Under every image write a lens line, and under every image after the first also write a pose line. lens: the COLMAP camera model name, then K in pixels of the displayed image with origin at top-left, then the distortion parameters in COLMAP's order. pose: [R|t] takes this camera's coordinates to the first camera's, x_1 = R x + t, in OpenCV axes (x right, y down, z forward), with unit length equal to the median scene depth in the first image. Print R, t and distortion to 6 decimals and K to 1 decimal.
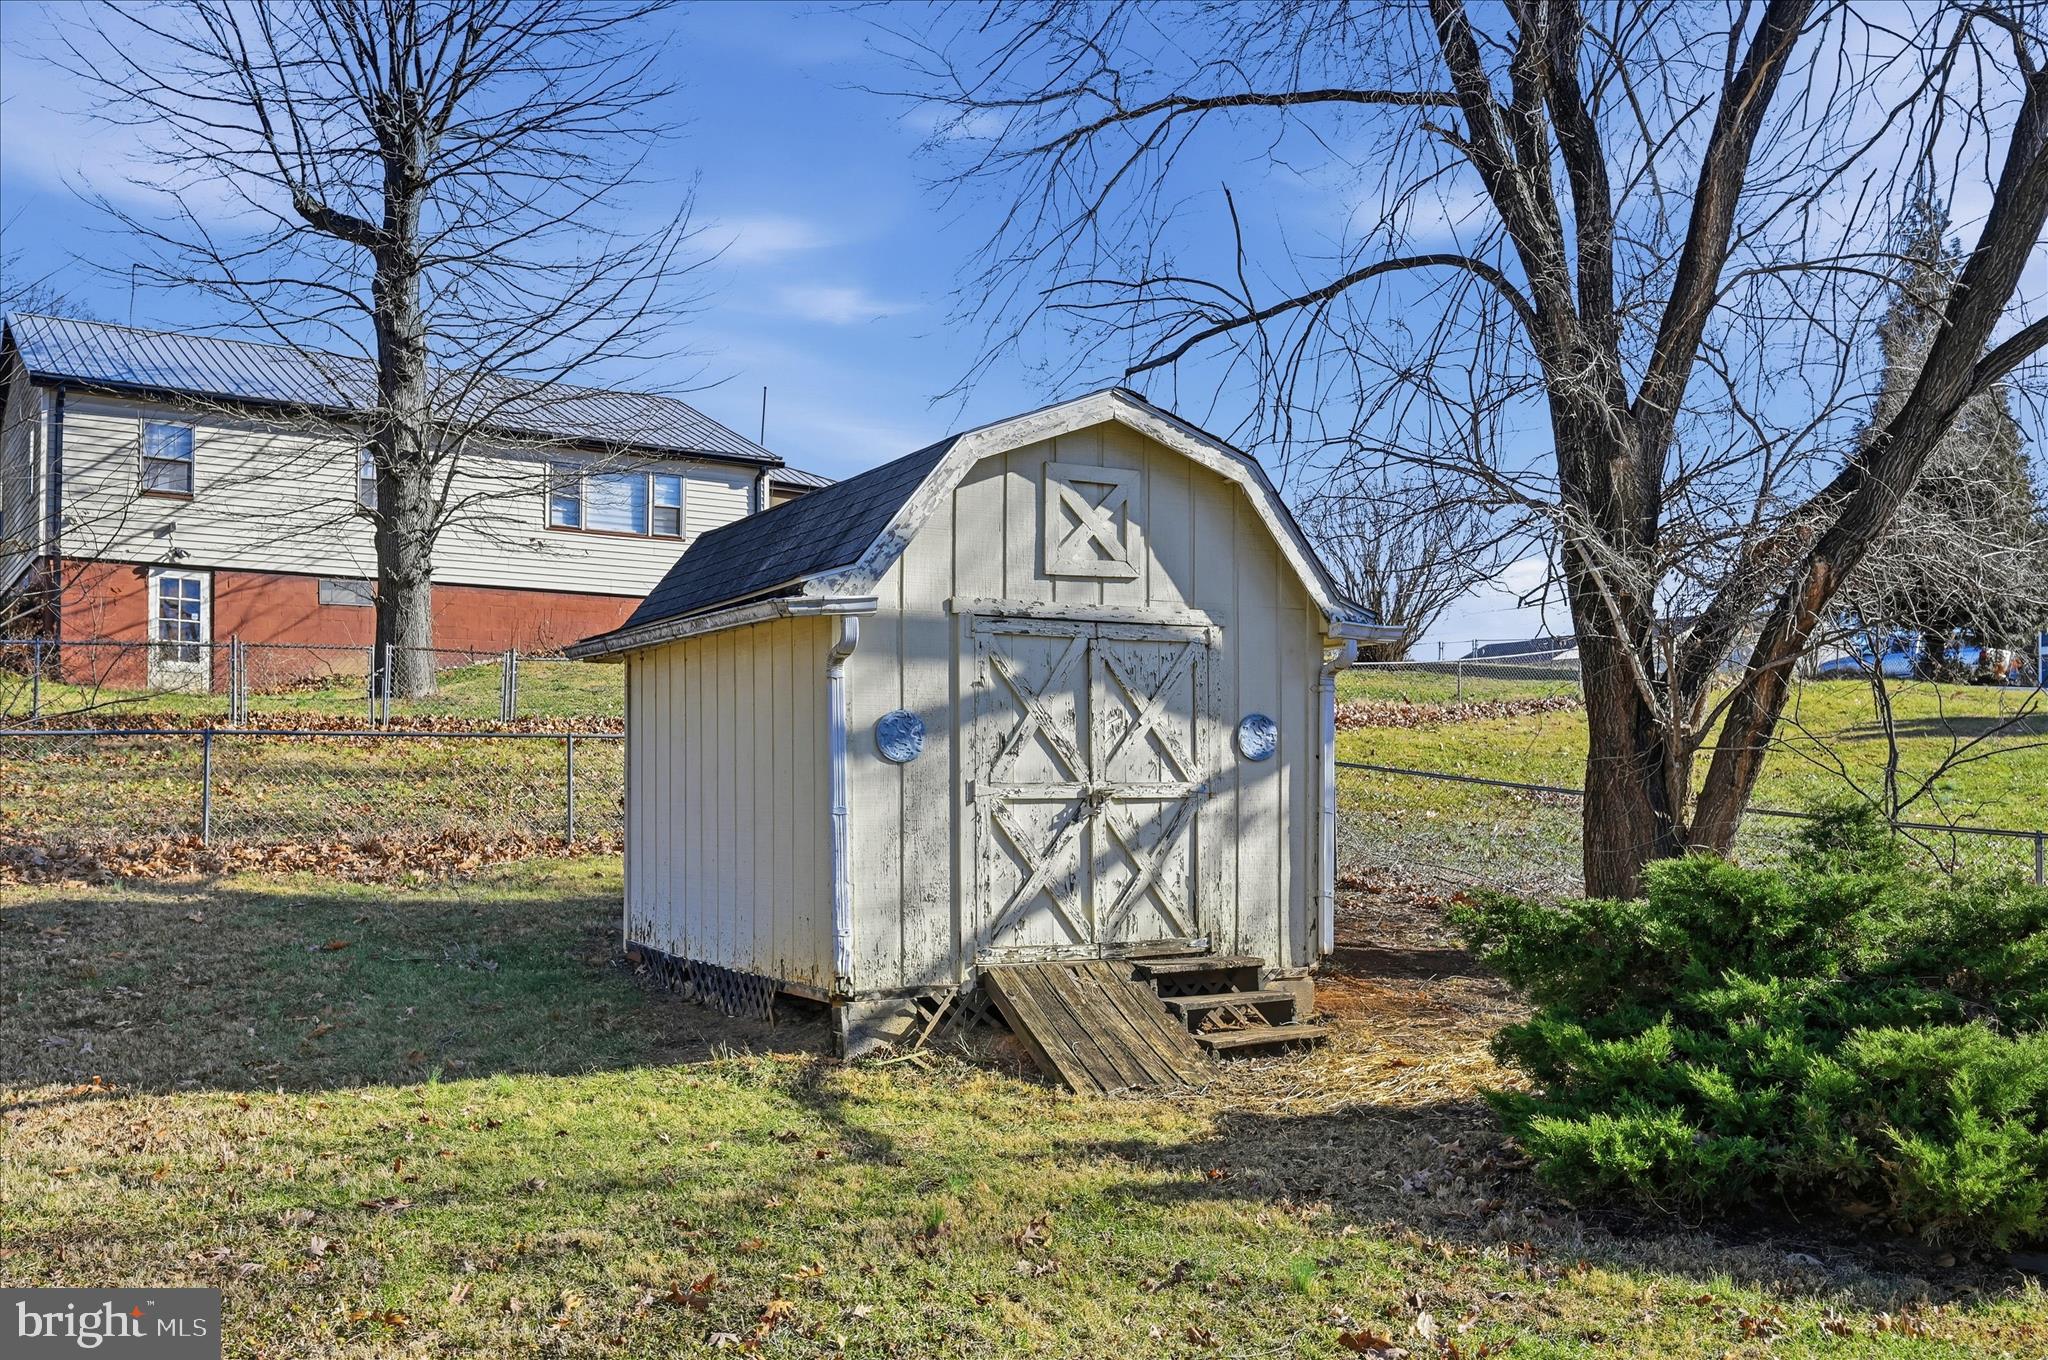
lens RADIAL K [[1824.3, 0, 1025.5], [0, 1824.3, 773.8], [0, 0, 1]] dist [-0.000461, -0.000614]
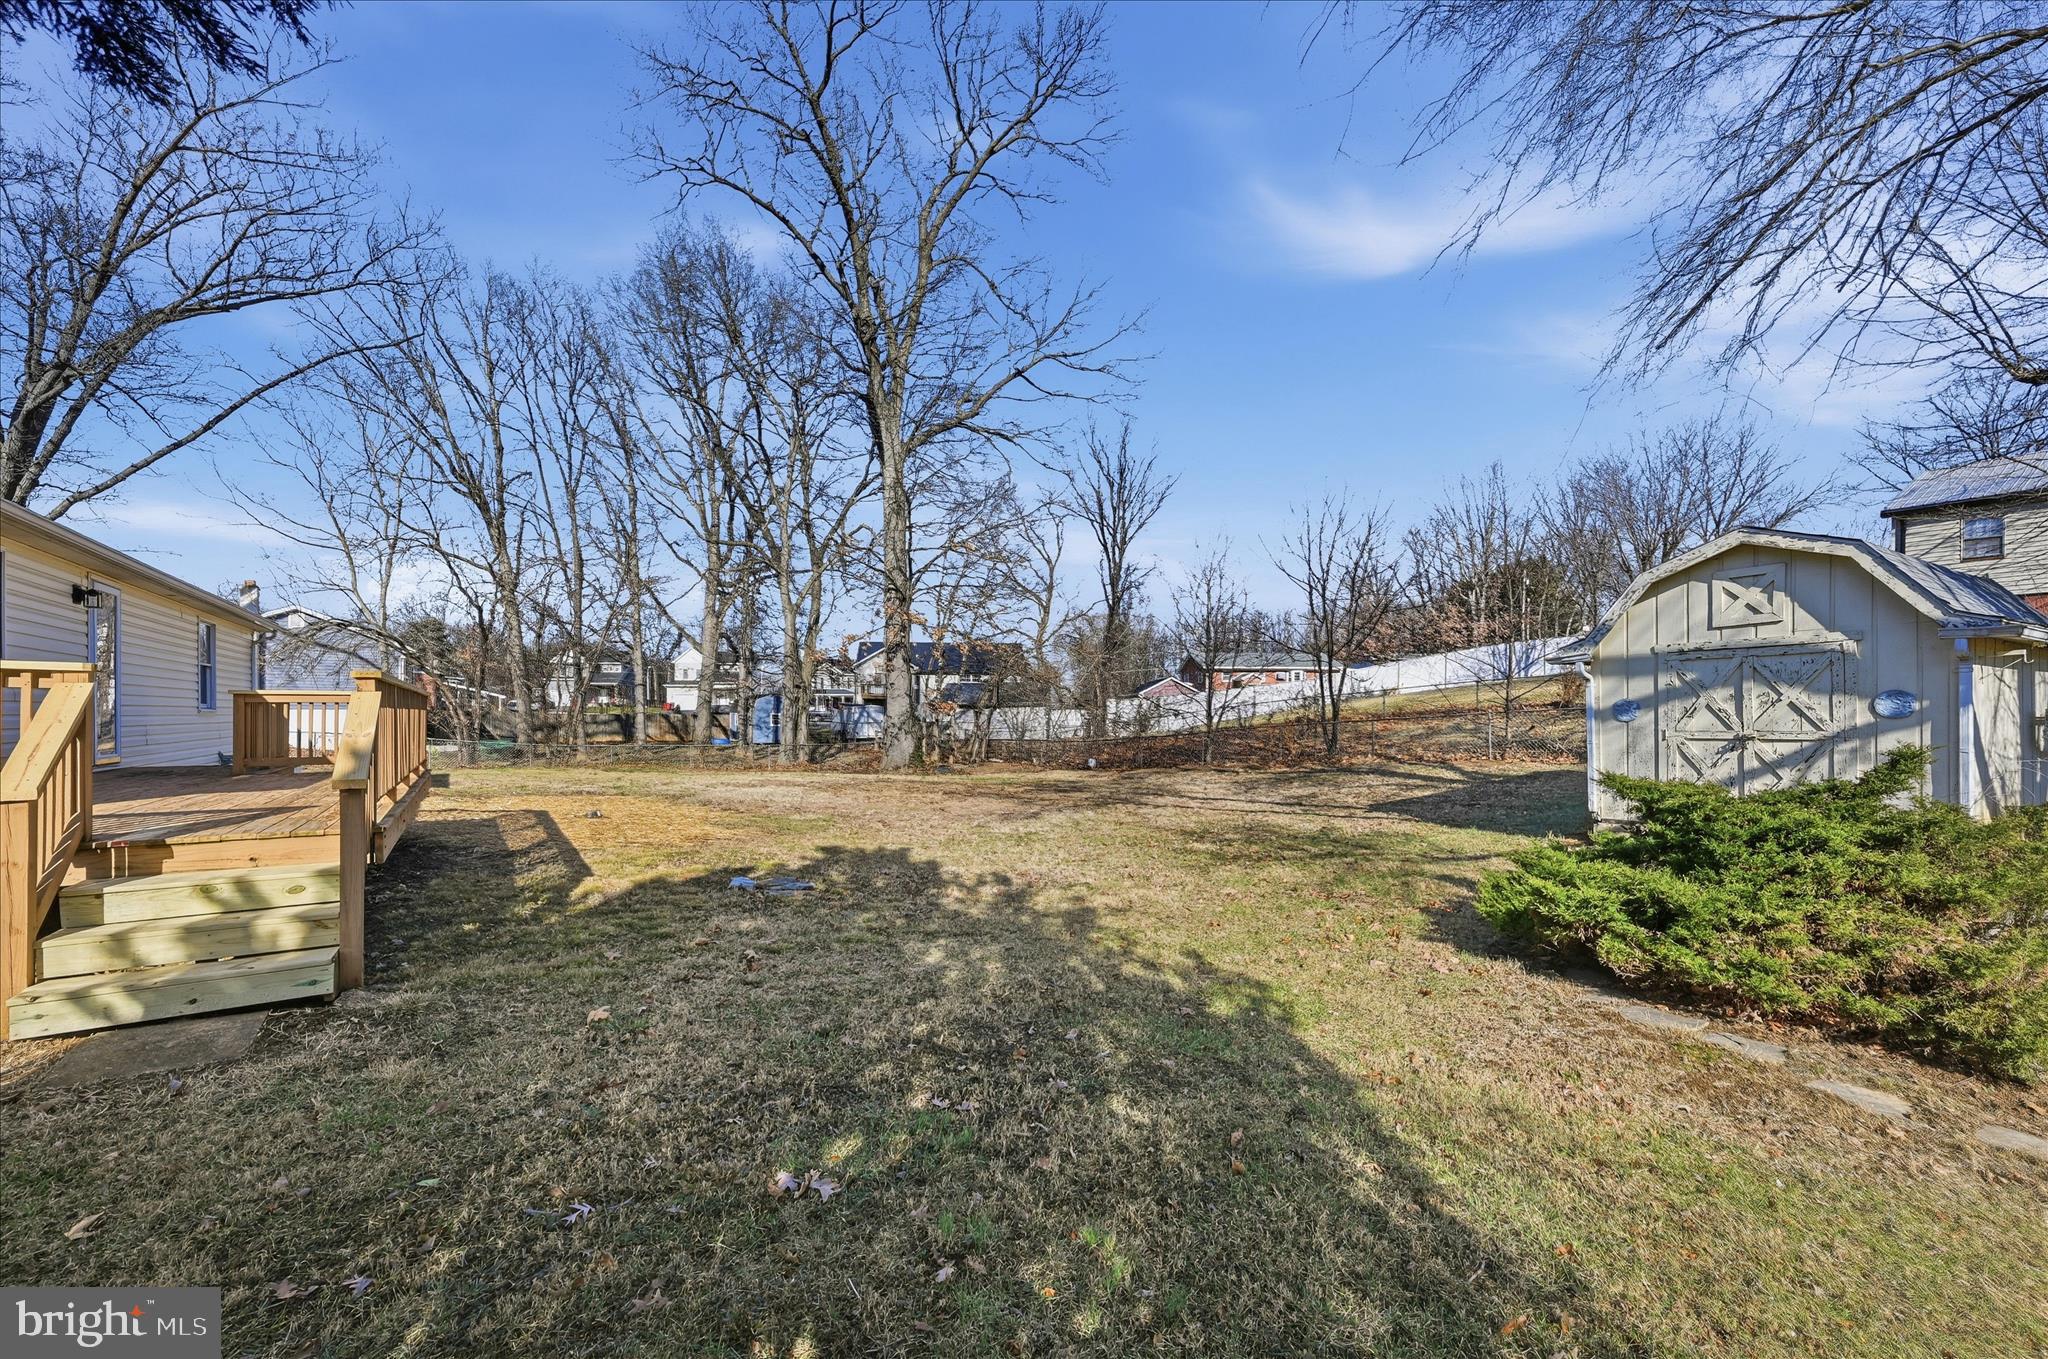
lens RADIAL K [[831.2, 0, 1029.3], [0, 831.2, 715.4], [0, 0, 1]] dist [-0.000162, -0.000029]
pose [[0.008001, -0.009149, -0.999926, 0.897226], [0.009012, 0.999918, -0.009077, -0.010625], [0.999927, -0.008939, 0.008082, 0.229557]]
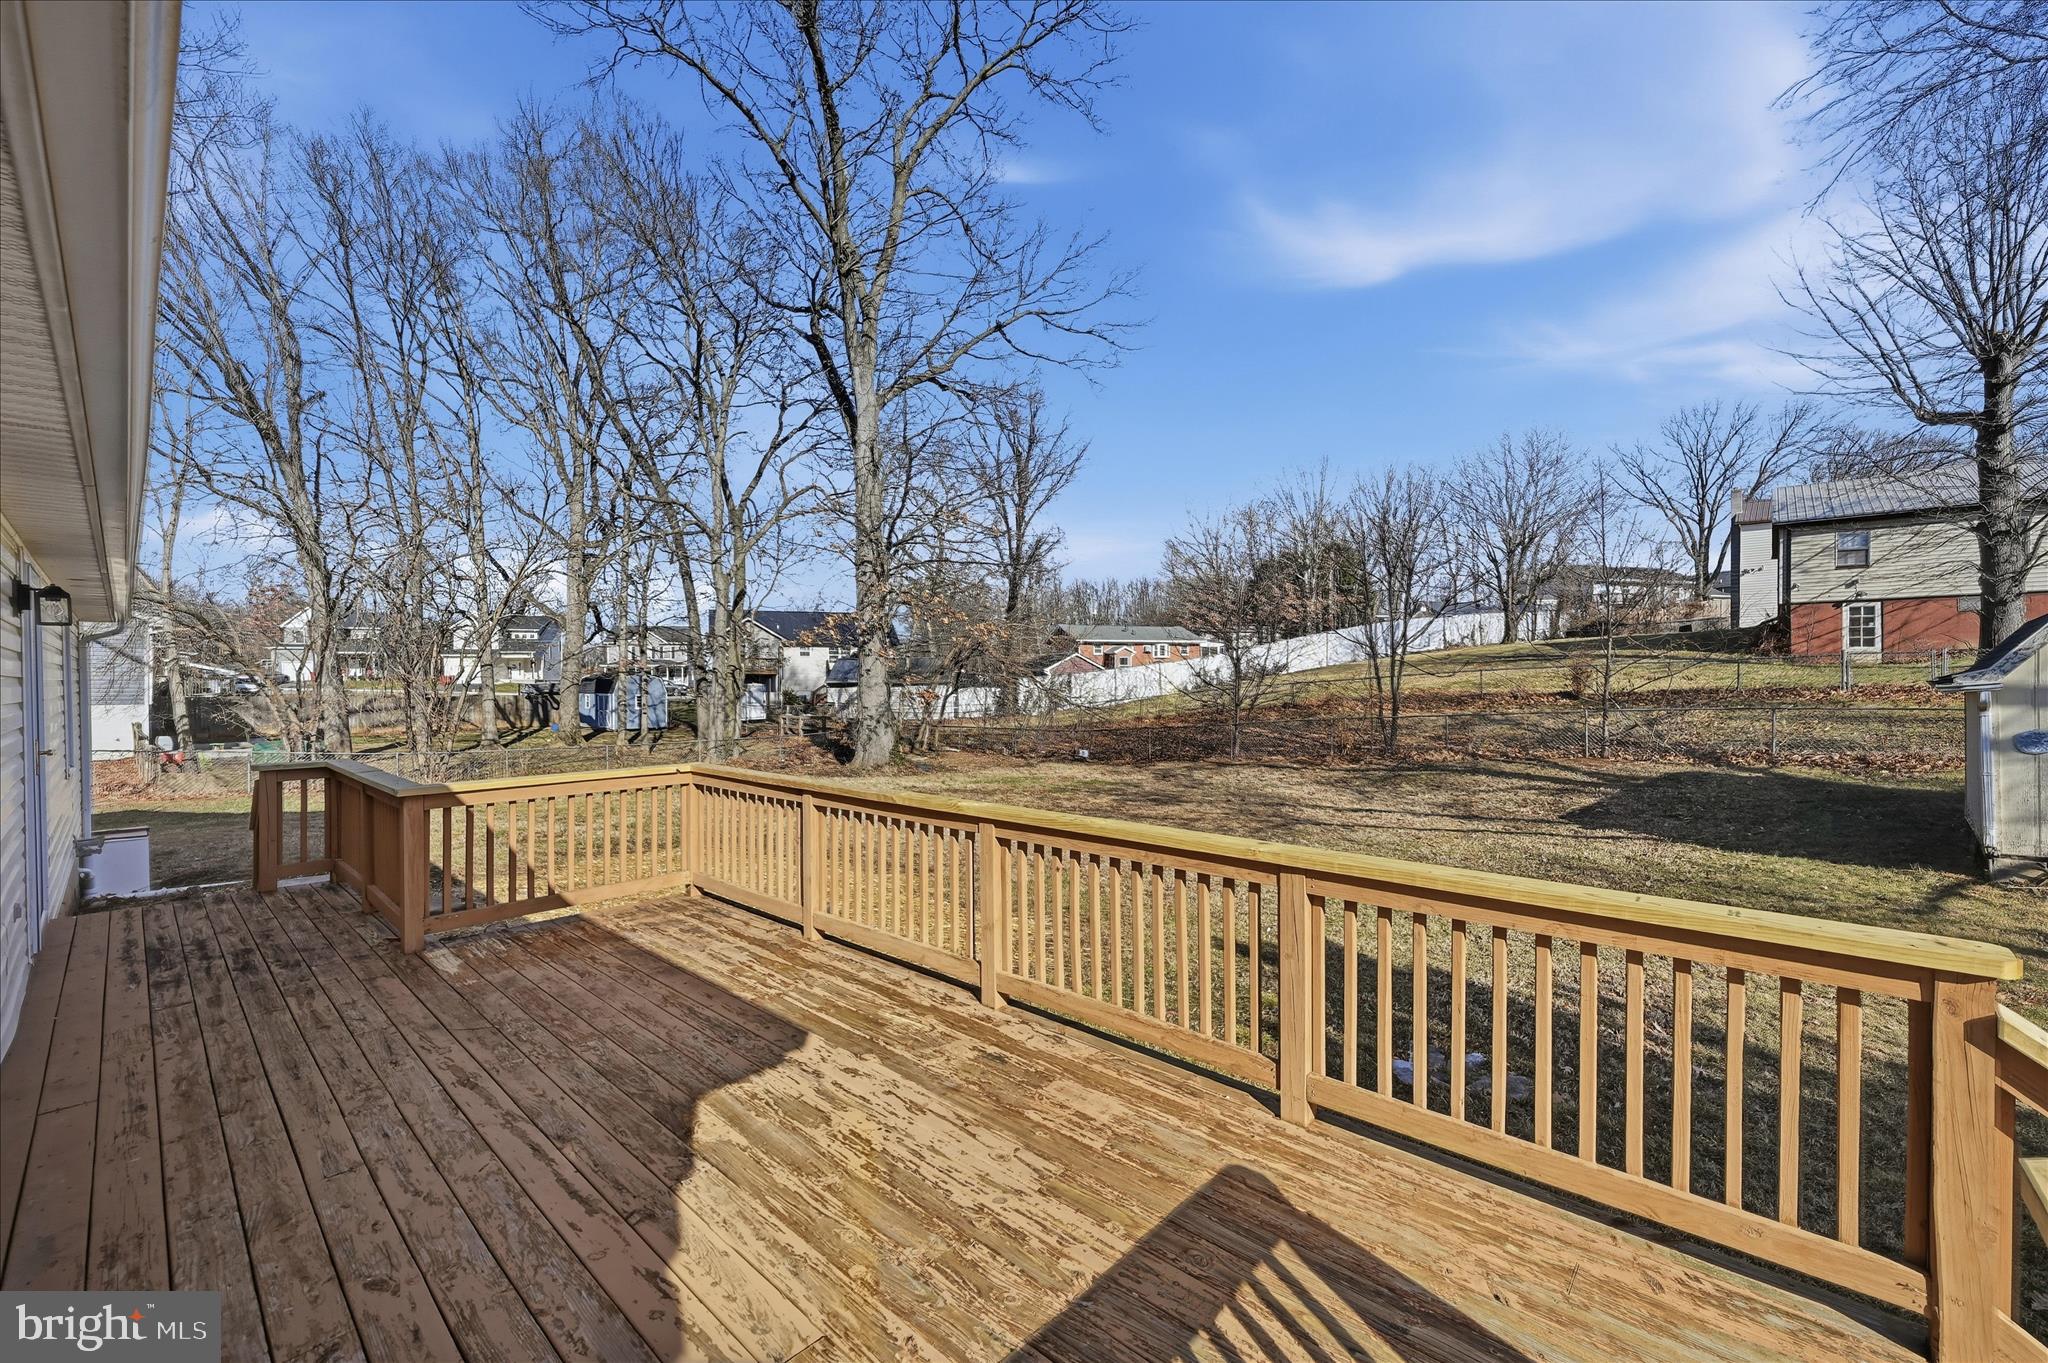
lens RADIAL K [[819.1, 0, 1030.9], [0, 819.1, 690.2], [0, 0, 1]] dist [-0.000589, -0.000123]
pose [[0.254558, 0.003459, -0.967051, 0.536016], [0.017188, 0.999819, 0.008100, -0.104334], [0.966905, -0.018684, 0.254452, -0.389232]]
